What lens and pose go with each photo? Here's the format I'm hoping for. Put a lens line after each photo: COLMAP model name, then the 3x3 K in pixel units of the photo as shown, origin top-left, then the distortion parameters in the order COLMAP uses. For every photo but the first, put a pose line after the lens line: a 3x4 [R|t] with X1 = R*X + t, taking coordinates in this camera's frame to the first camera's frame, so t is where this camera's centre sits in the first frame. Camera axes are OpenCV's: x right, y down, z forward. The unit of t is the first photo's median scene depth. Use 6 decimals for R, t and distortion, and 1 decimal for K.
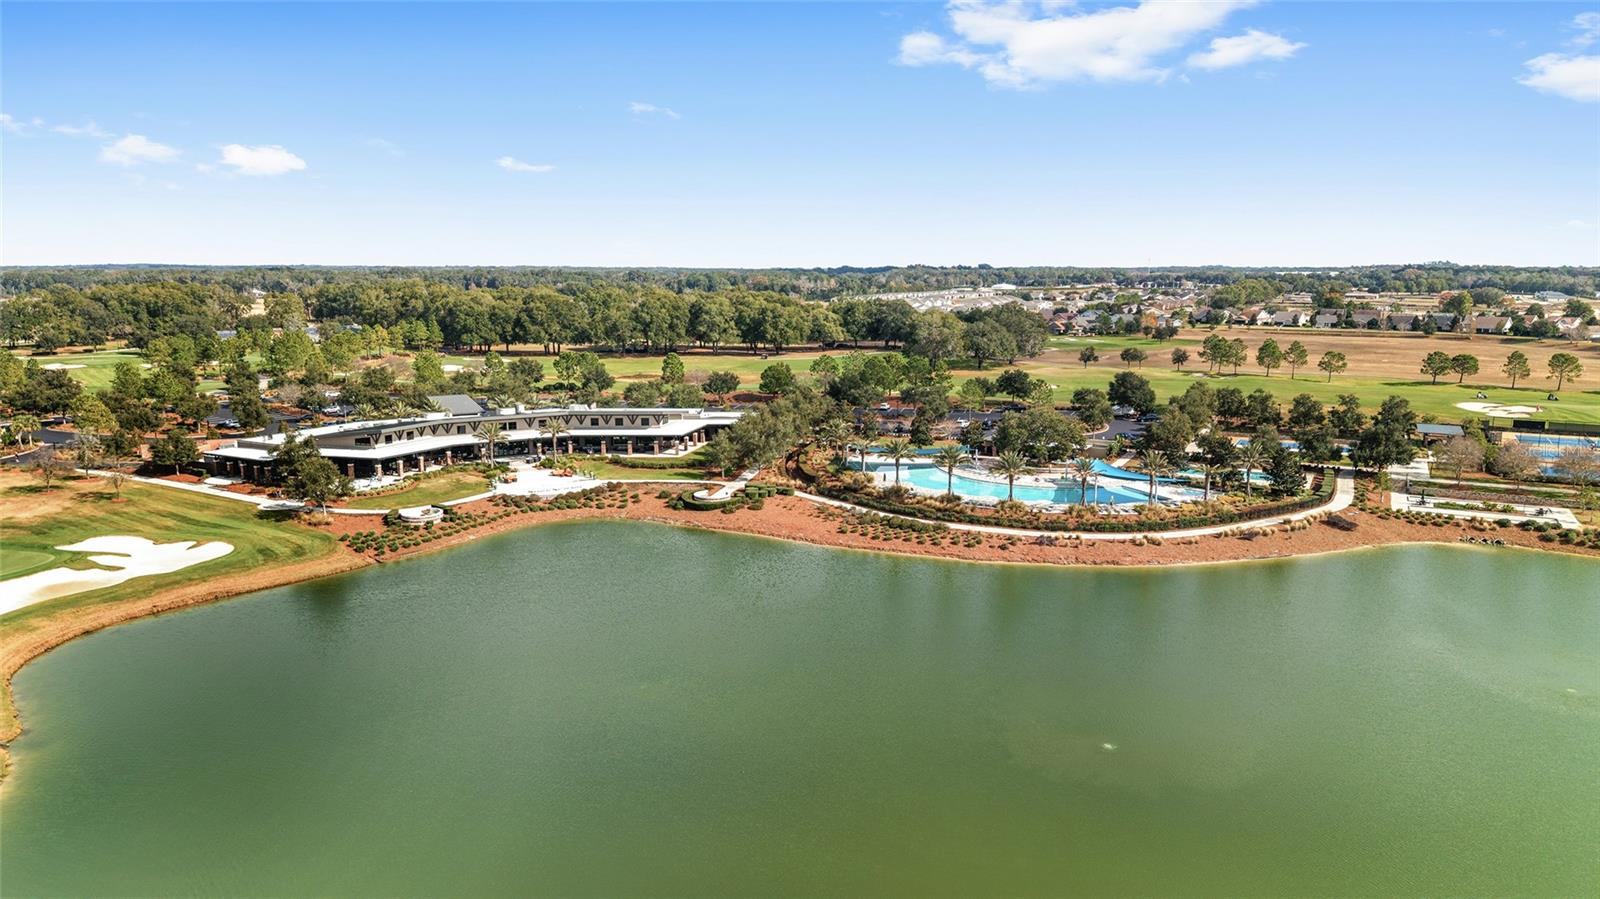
lens RADIAL K [[1060.9, 0, 805.4], [0, 1060.9, 451.4], [0, 0, 1]] dist [0.039568, -0.044906]
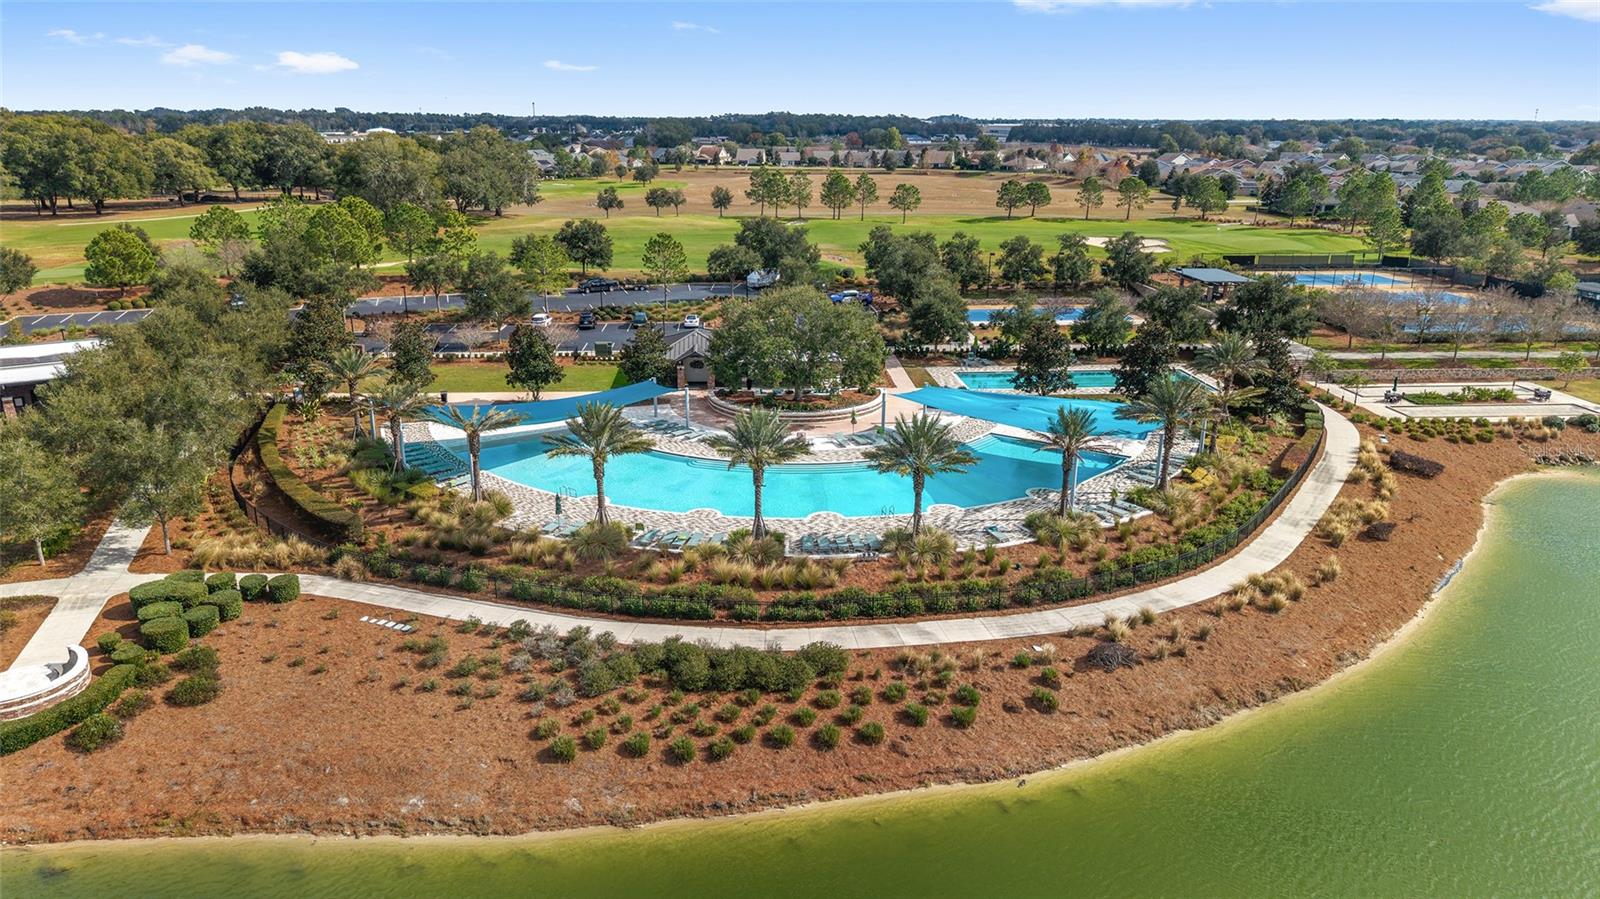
lens RADIAL K [[1060.9, 0, 800.4], [0, 1060.9, 450.4], [0, 0, 1]] dist [0.039568, -0.044906]
pose [[0.847523, -0.152257, 0.508451, -0.033639], [0.084080, 0.984389, 0.154627, -0.036815], [-0.524057, -0.088299, 0.847094, 0.483394]]
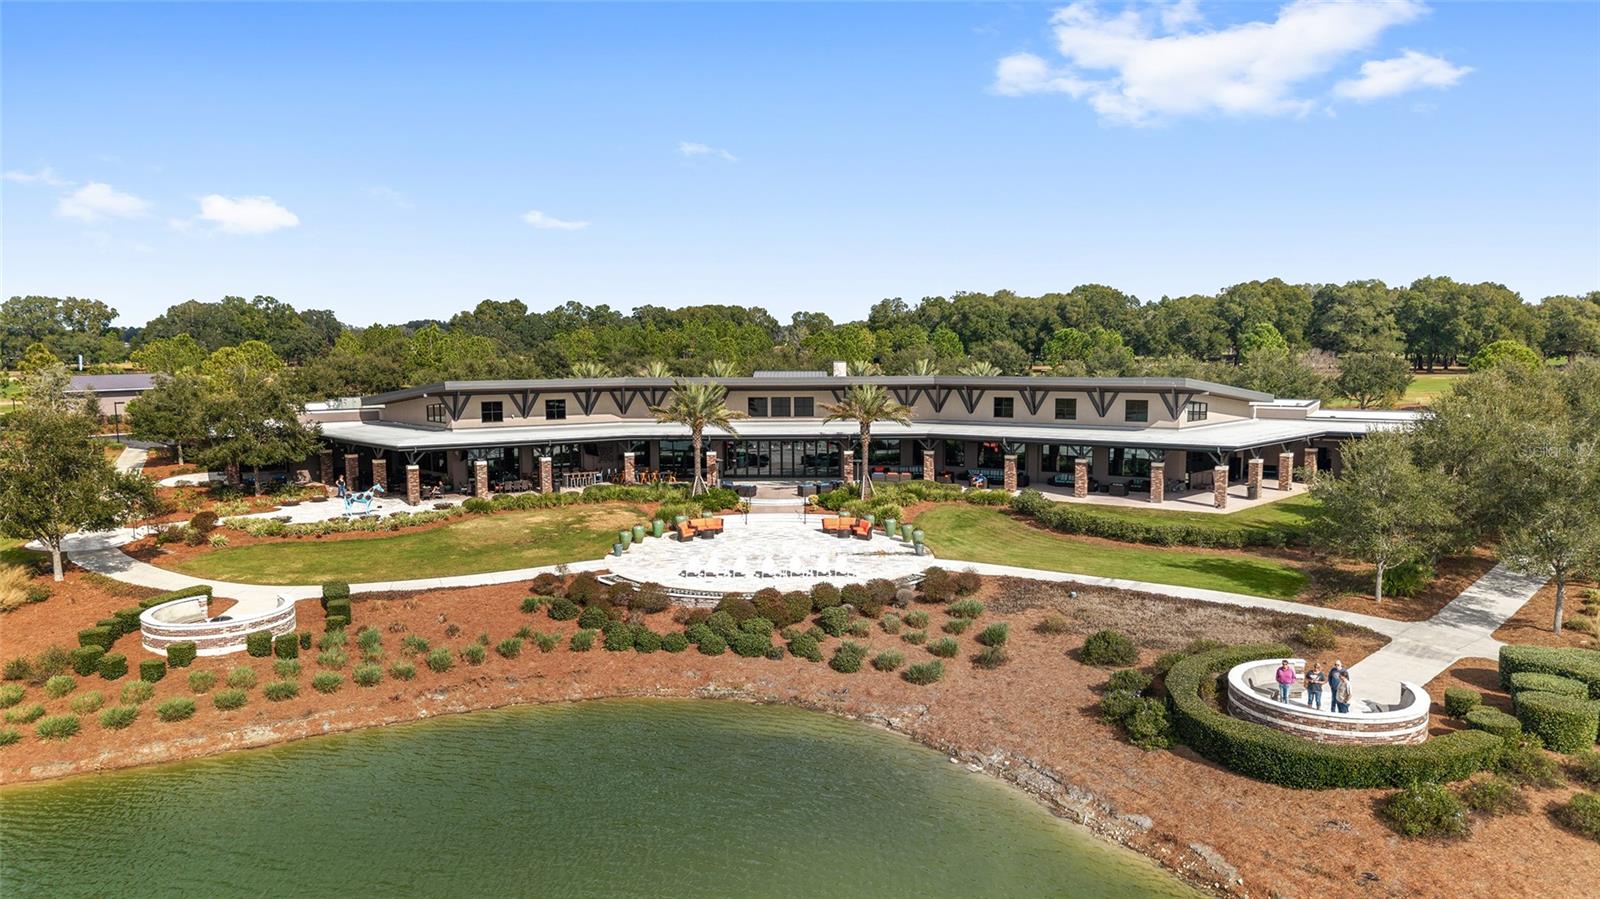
lens RADIAL K [[1060.9, 0, 799.6], [0, 1060.9, 463.6], [0, 0, 1]] dist [0.039568, -0.044906]
pose [[0.847199, 0.056970, -0.528212, -0.051198], [-0.083455, 0.996161, -0.026414, 0.008539], [0.524679, 0.066460, 0.848702, 0.584145]]
